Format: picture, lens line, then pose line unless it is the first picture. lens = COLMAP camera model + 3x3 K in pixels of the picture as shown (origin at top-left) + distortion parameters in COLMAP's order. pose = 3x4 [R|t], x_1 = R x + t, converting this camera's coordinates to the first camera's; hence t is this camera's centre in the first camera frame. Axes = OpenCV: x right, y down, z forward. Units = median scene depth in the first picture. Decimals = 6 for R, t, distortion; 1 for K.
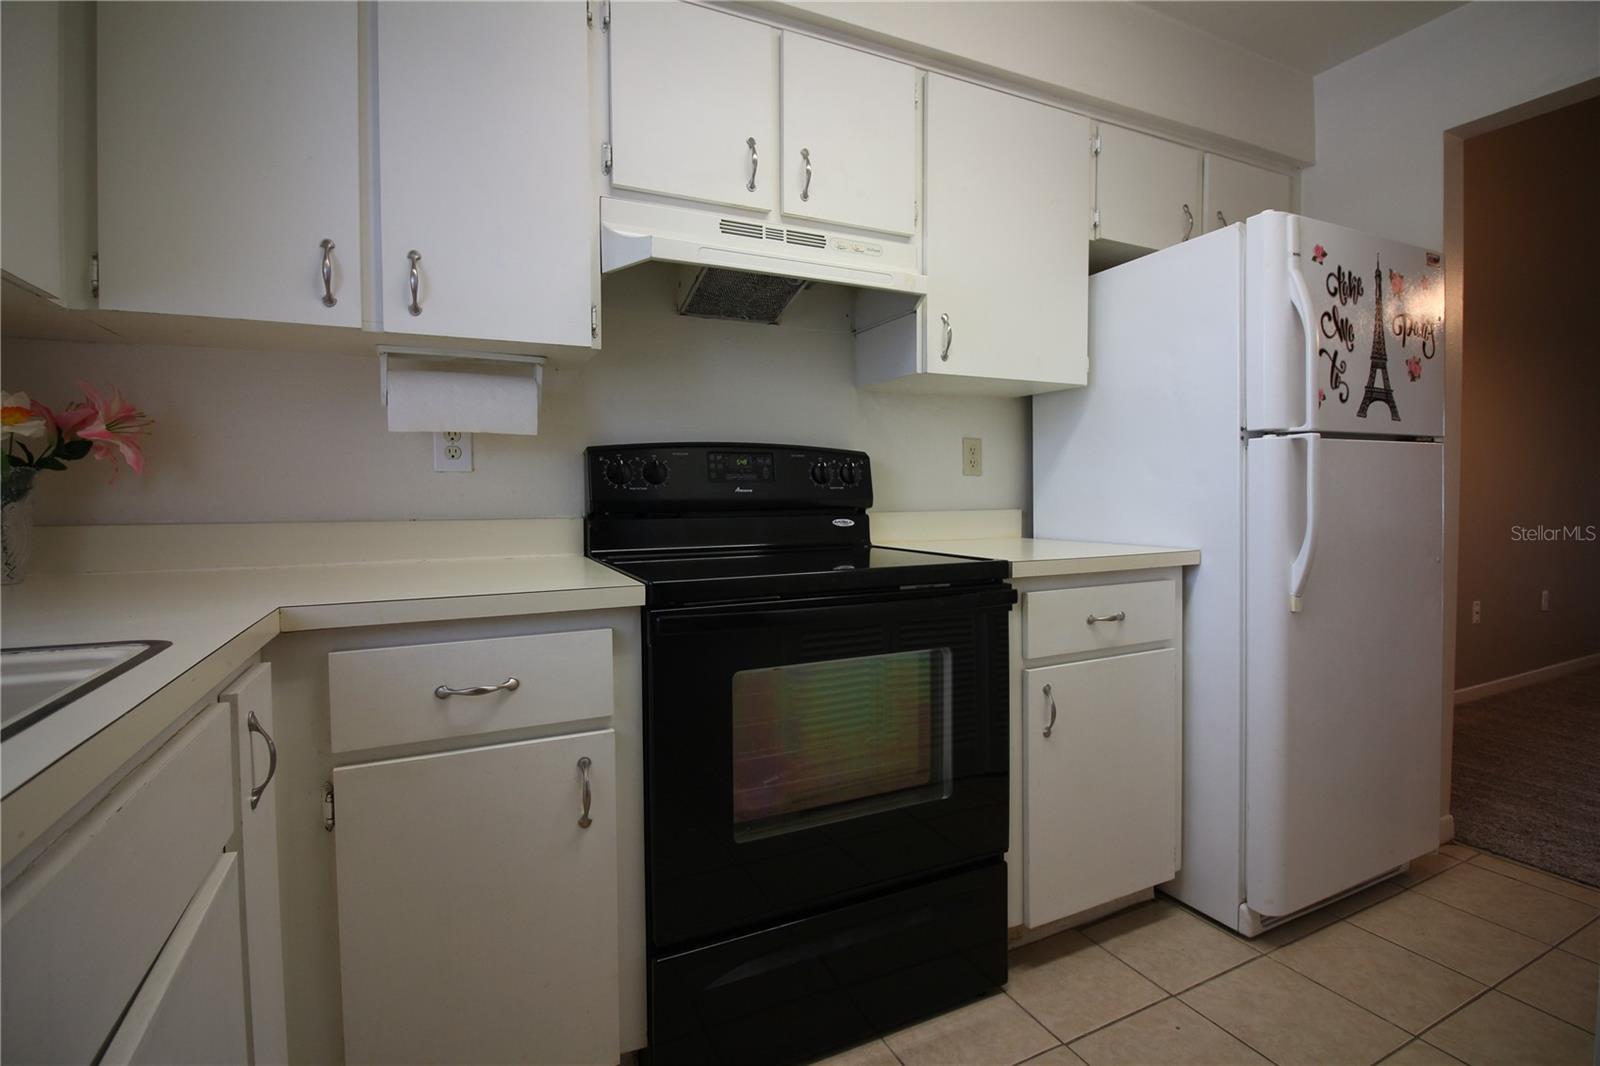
lens RADIAL K [[741.0, 0, 799.7], [0, 741.0, 516.6], [0, 0, 1]] dist [0.001432, -0.014320]
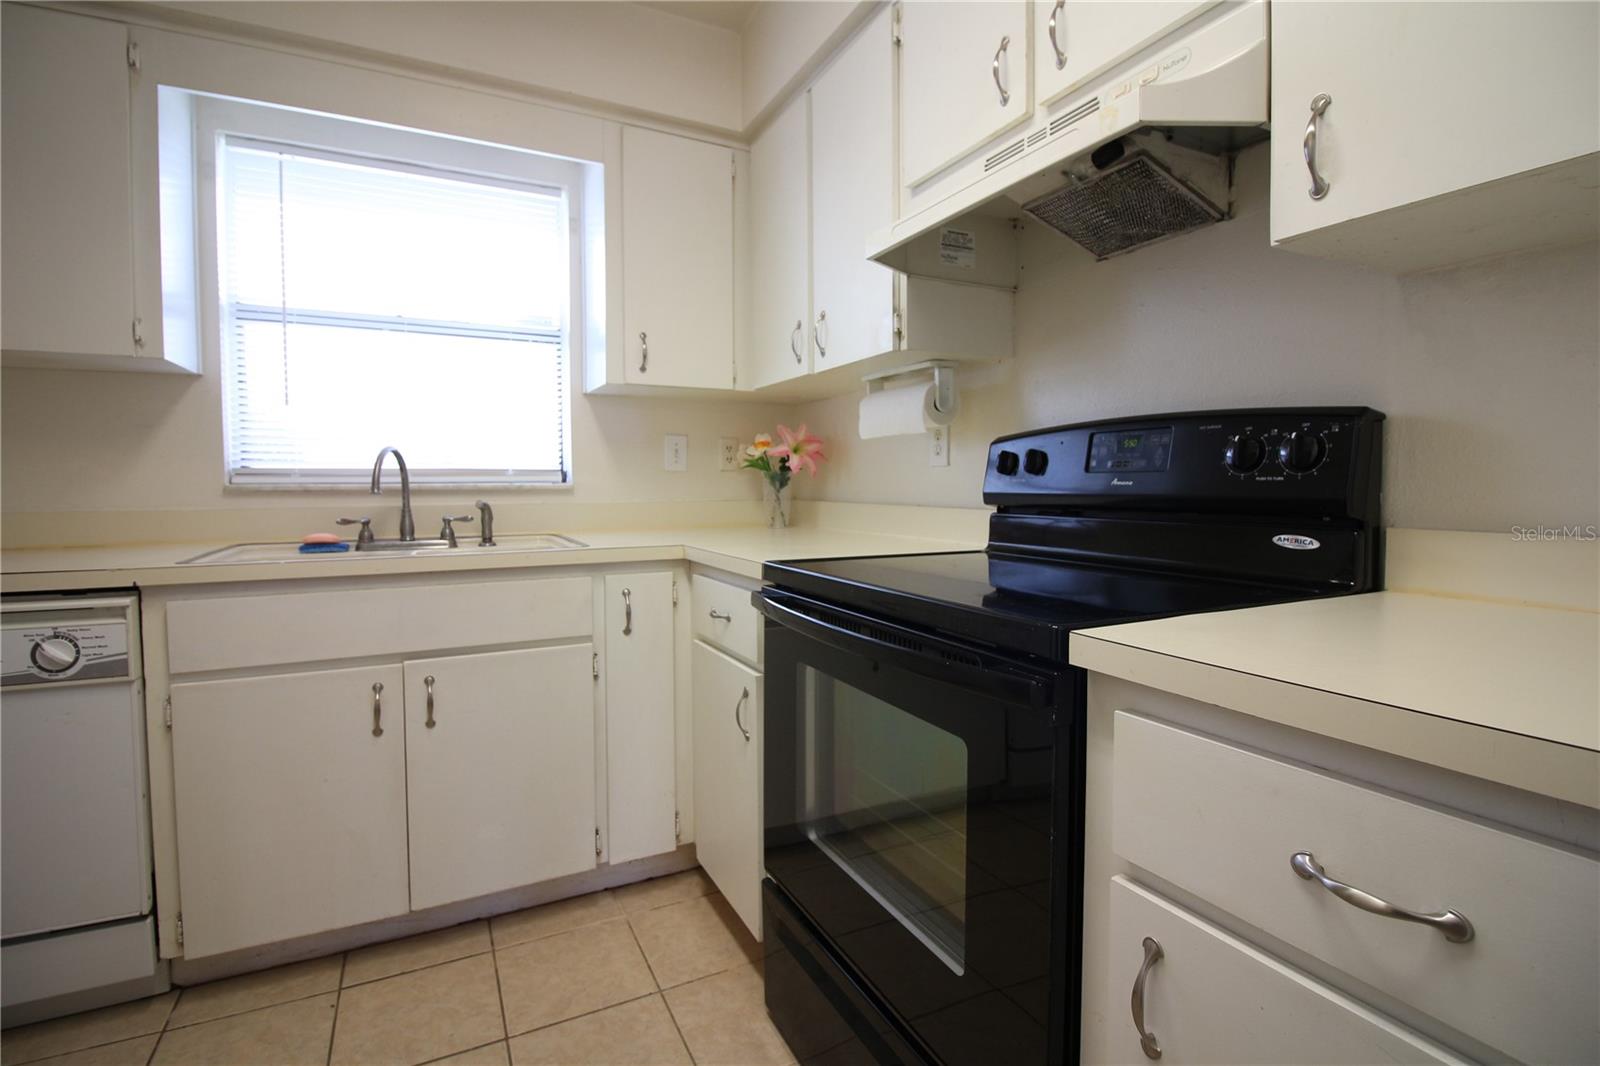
lens RADIAL K [[741.0, 0, 799.7], [0, 741.0, 516.6], [0, 0, 1]] dist [0.001432, -0.014320]
pose [[0.031314, 0.052757, -0.998116, 0.642772], [-0.027939, 0.998262, 0.051888, -0.031284], [0.999119, 0.026261, 0.032734, 0.666731]]
